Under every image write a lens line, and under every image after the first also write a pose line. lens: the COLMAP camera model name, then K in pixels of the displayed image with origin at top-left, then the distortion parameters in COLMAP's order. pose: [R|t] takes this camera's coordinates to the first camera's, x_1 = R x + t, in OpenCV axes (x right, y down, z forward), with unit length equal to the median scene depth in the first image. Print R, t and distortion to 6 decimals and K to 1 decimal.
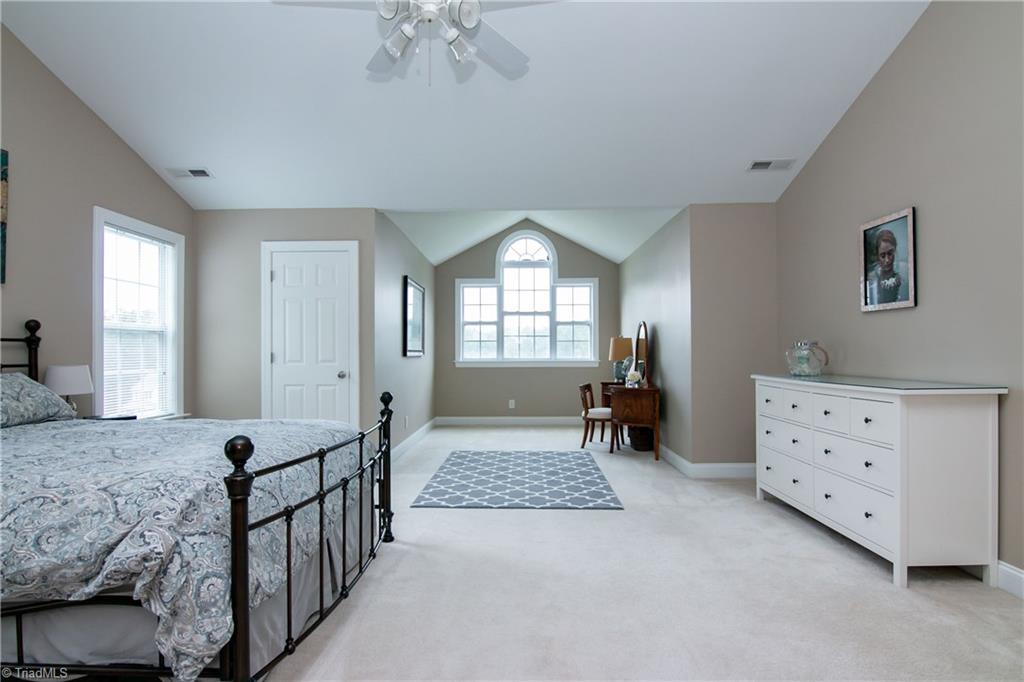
lens RADIAL K [[520.2, 0, 513.4], [0, 520.2, 346.5], [0, 0, 1]] dist [-0.007764, -0.009230]
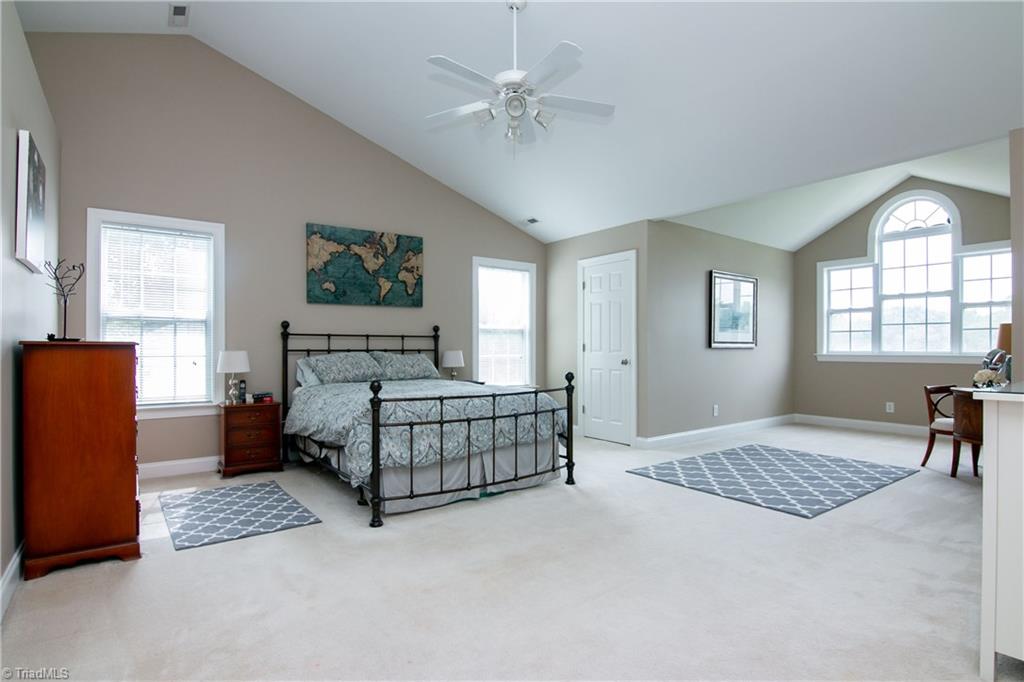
lens RADIAL K [[520.2, 0, 504.4], [0, 520.2, 343.9], [0, 0, 1]] dist [-0.007764, -0.009230]
pose [[0.606348, -0.000767, -0.795199, 0.379607], [0.006909, 0.999967, 0.004304, 0.004179], [0.795170, -0.008103, 0.606333, 0.031556]]
